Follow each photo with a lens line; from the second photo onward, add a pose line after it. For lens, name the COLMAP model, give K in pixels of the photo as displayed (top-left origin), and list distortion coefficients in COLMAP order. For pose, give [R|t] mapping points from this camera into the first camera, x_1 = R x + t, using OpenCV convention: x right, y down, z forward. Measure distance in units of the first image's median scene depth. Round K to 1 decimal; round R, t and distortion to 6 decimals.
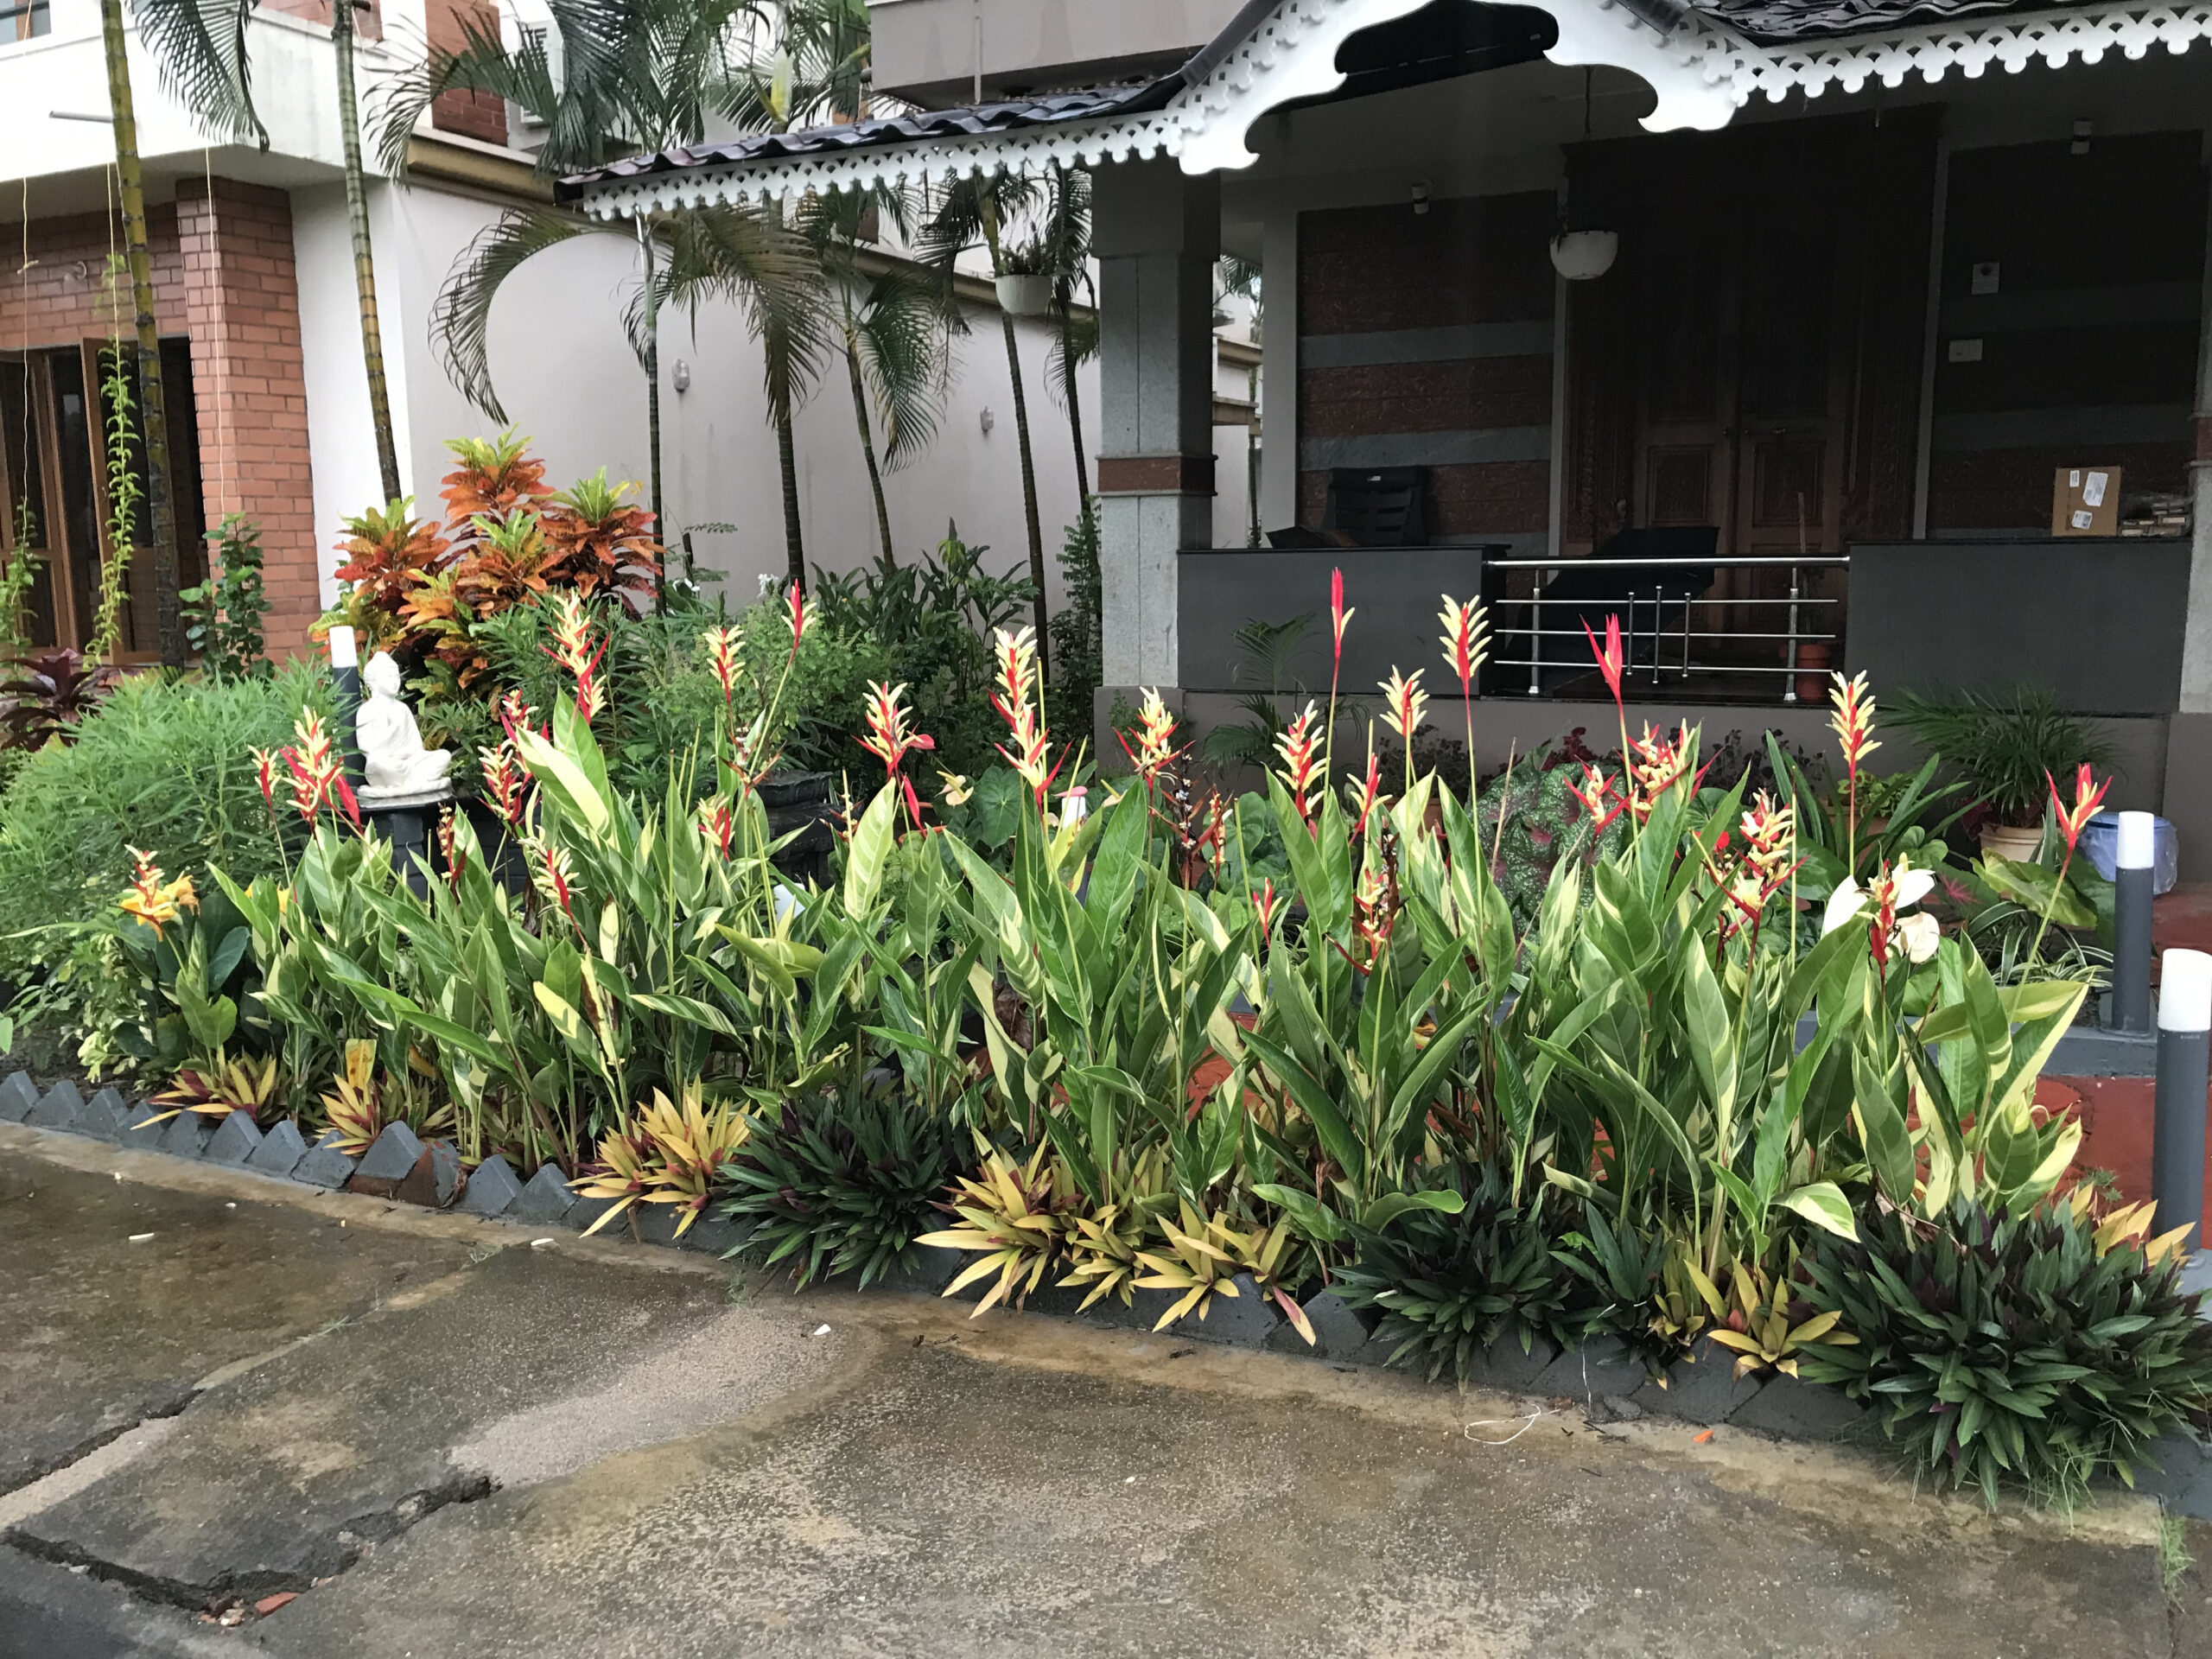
lens RADIAL K [[1821.9, 0, 1106.0], [0, 1821.9, 829.5], [0, 0, 1]] dist [-0.004513, 0.001551]
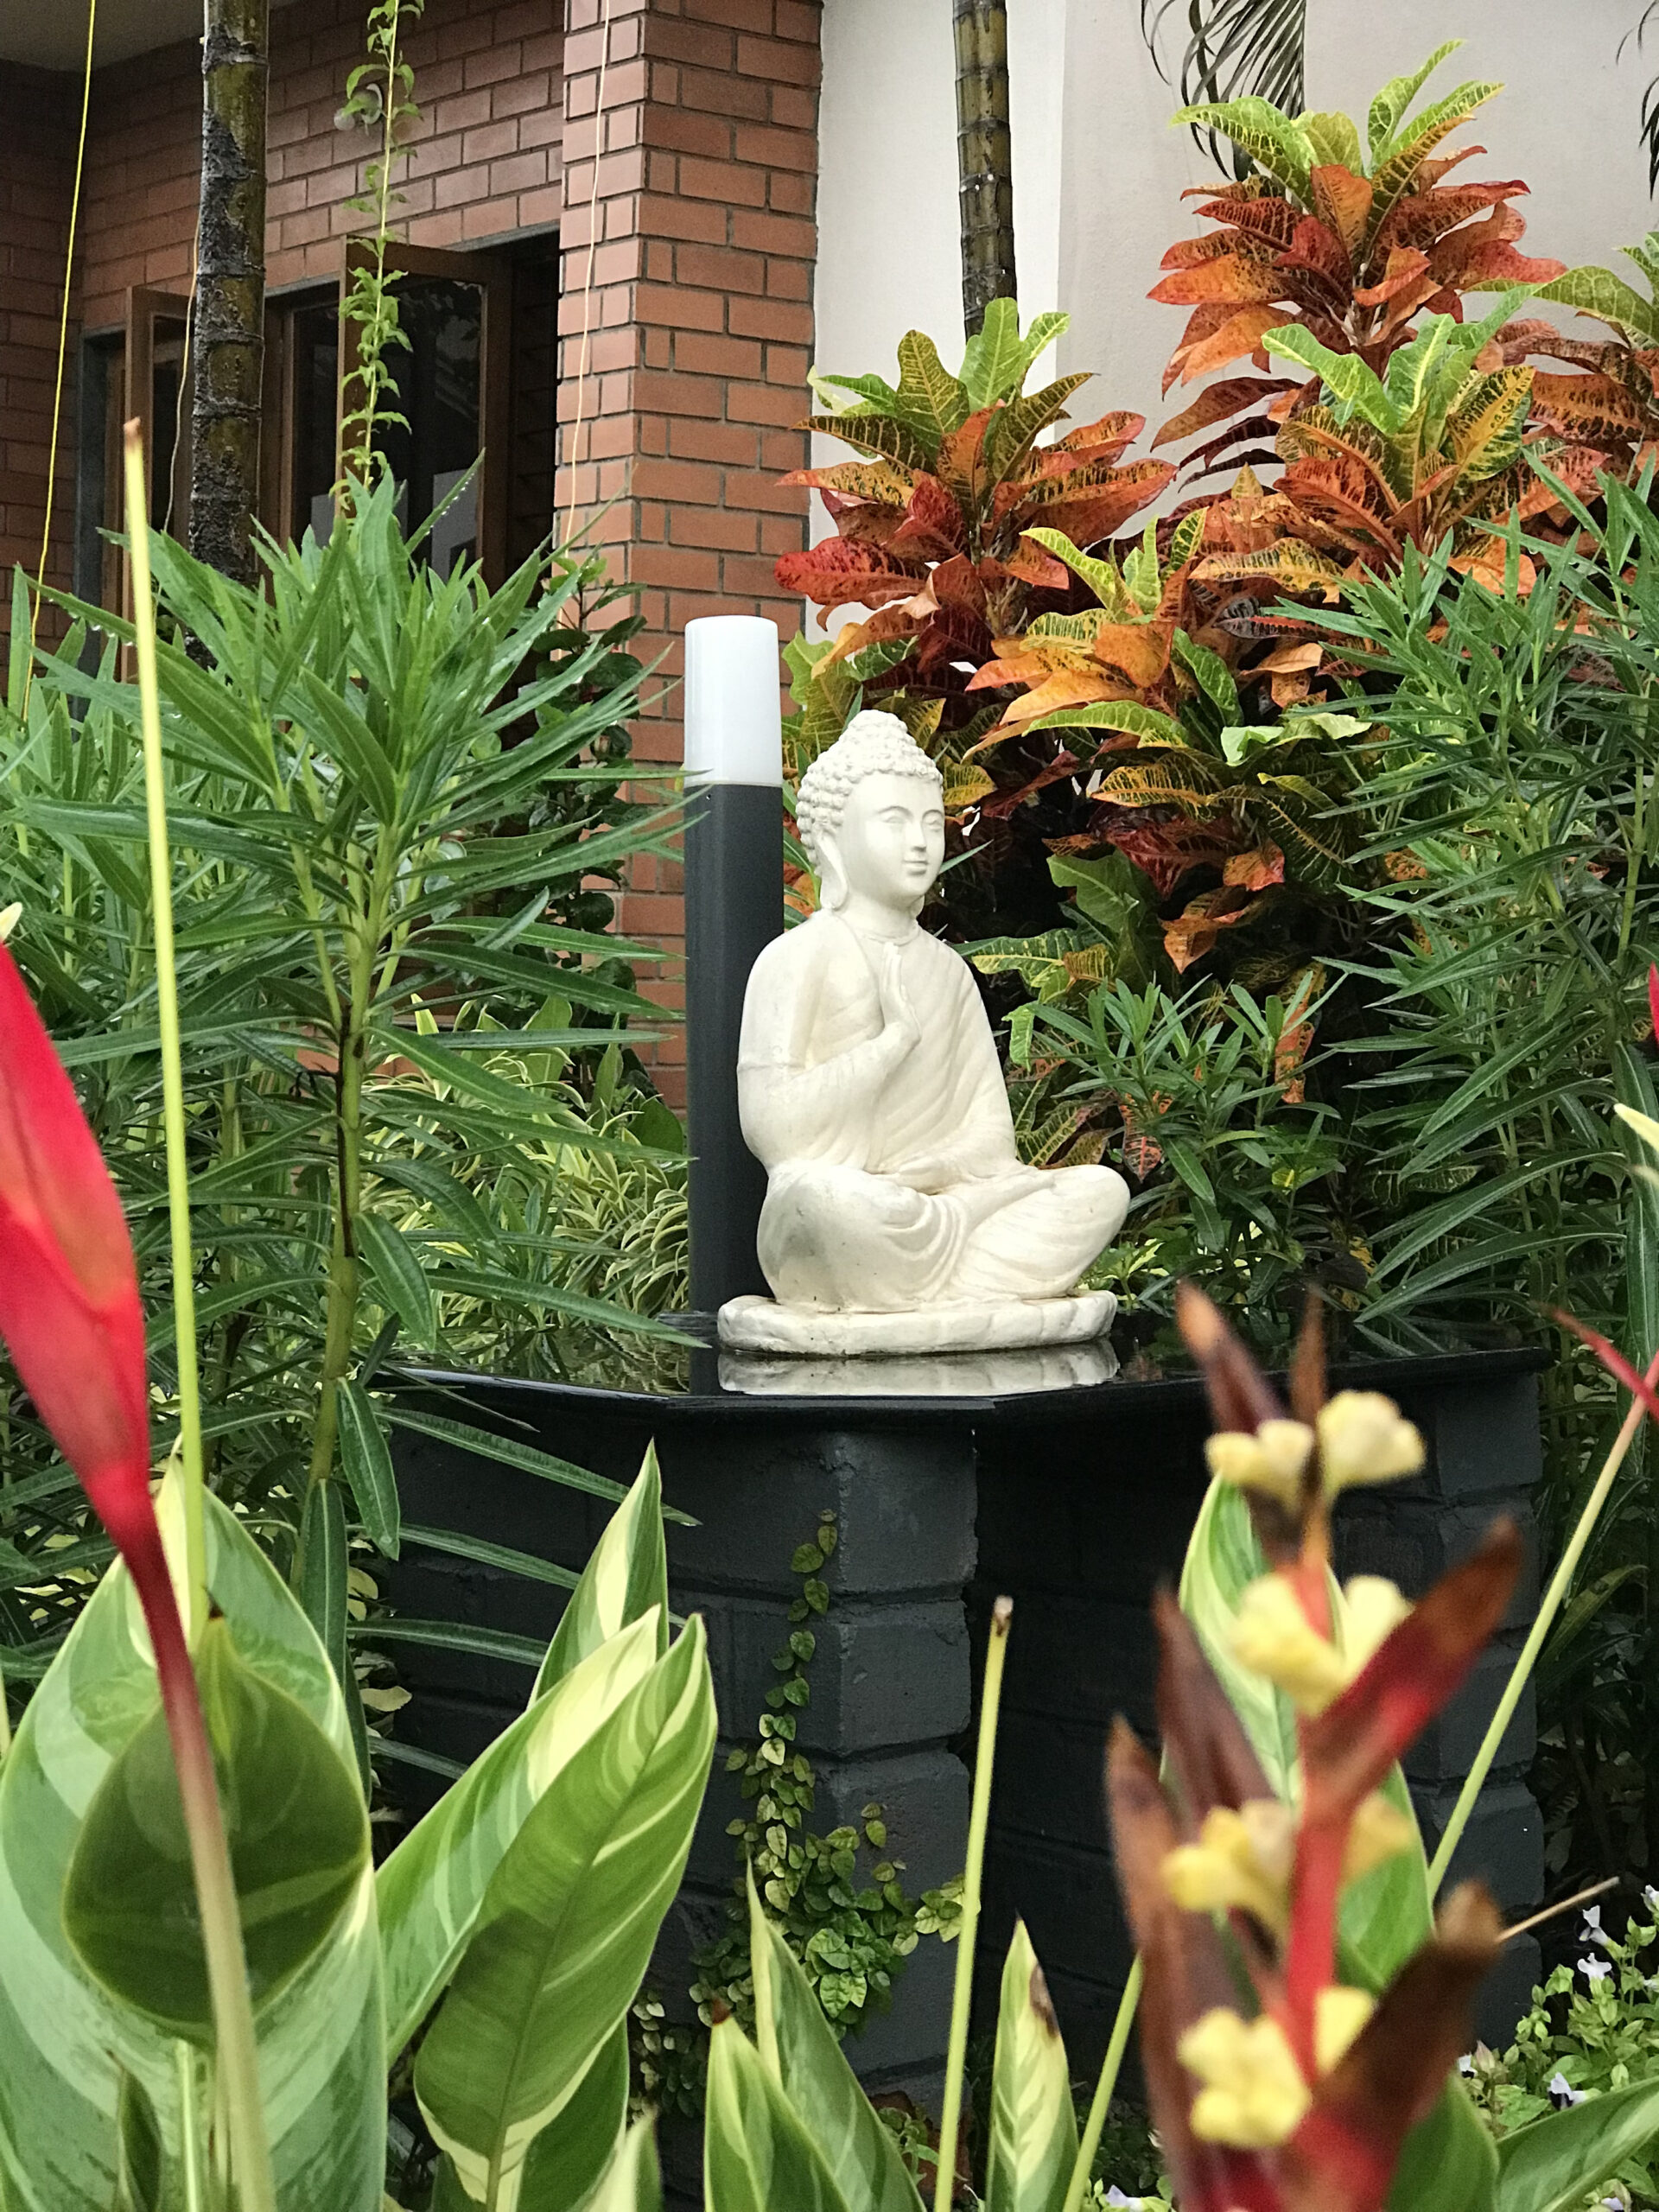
lens RADIAL K [[3674.5, 0, 829.5], [0, 3674.5, 1106.0], [0, 0, 1]] dist [-0.037841, 0.048125]
pose [[0.914770, 0.050768, -0.400772, -0.188938], [-0.096223, 0.990901, -0.094108, -0.005048], [0.392347, 0.124650, 0.911332, 0.509133]]
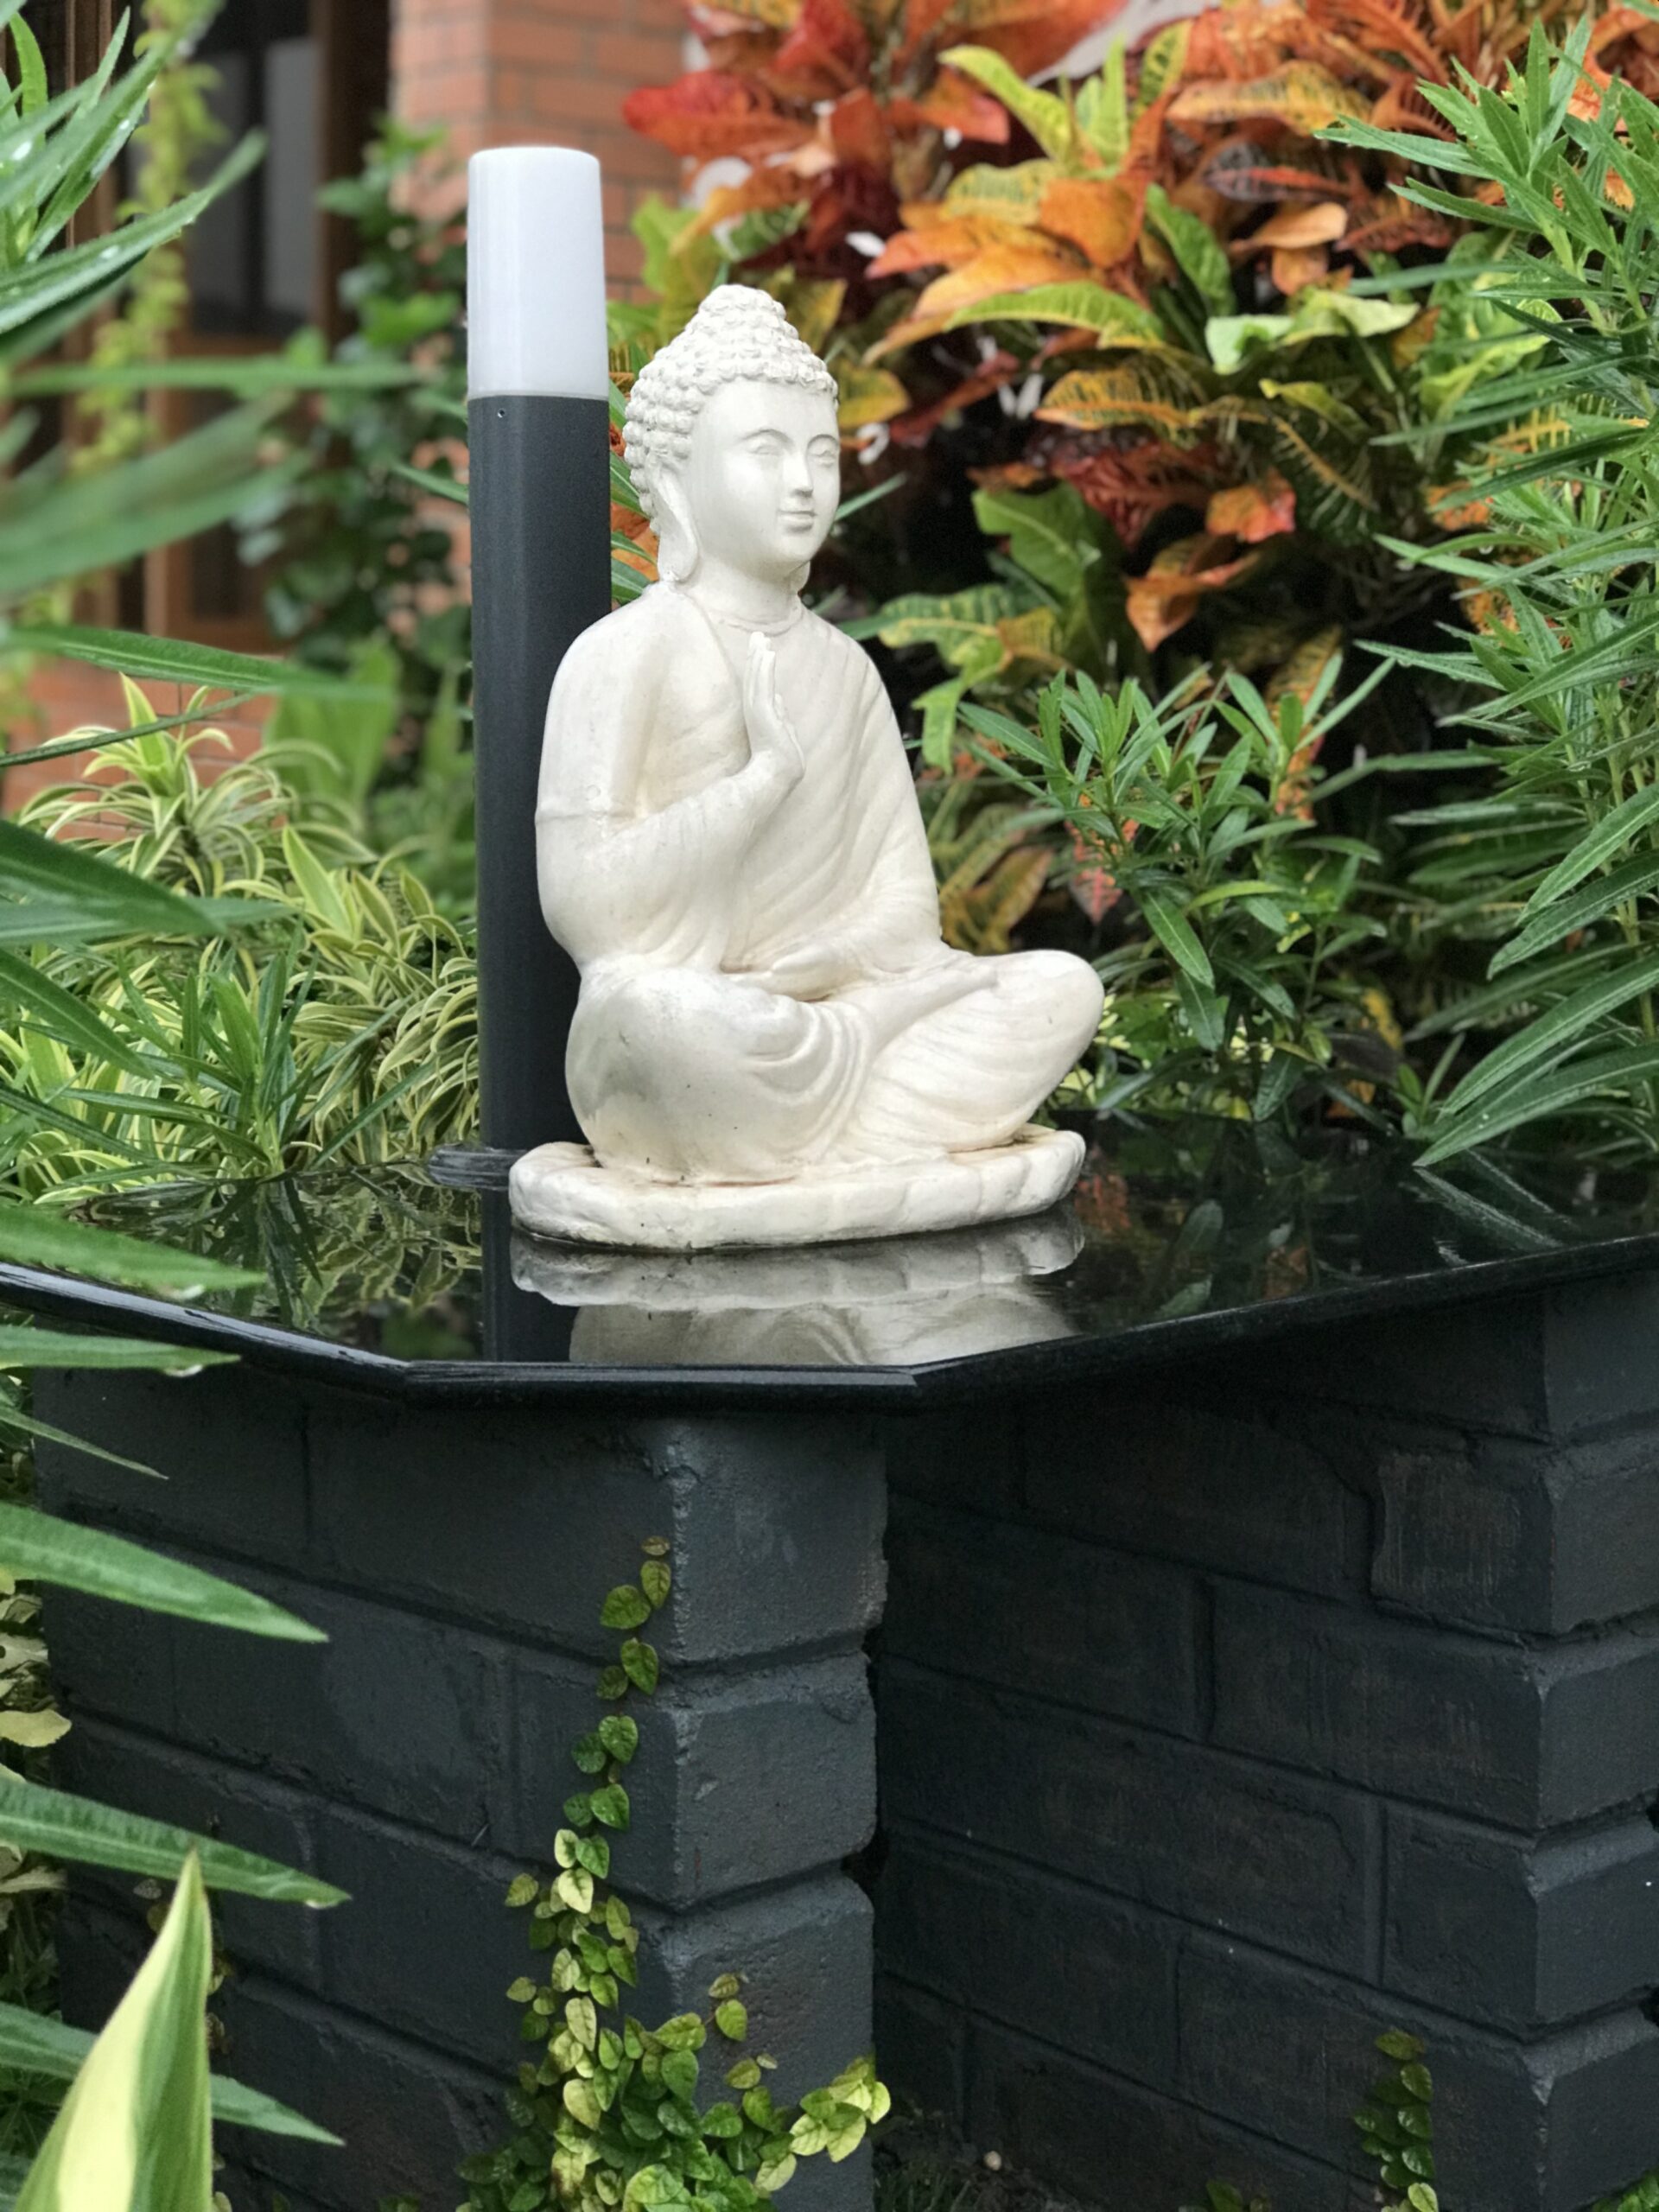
lens RADIAL K [[3695.8, 0, 829.5], [0, 3695.8, 1106.0], [0, 0, 1]] dist [0.035991, 0.113881]
pose [[0.925568, 0.090881, -0.367510, -0.233602], [-0.095490, 0.995414, 0.005664, -0.027229], [0.366340, 0.029851, 0.930002, 0.617757]]
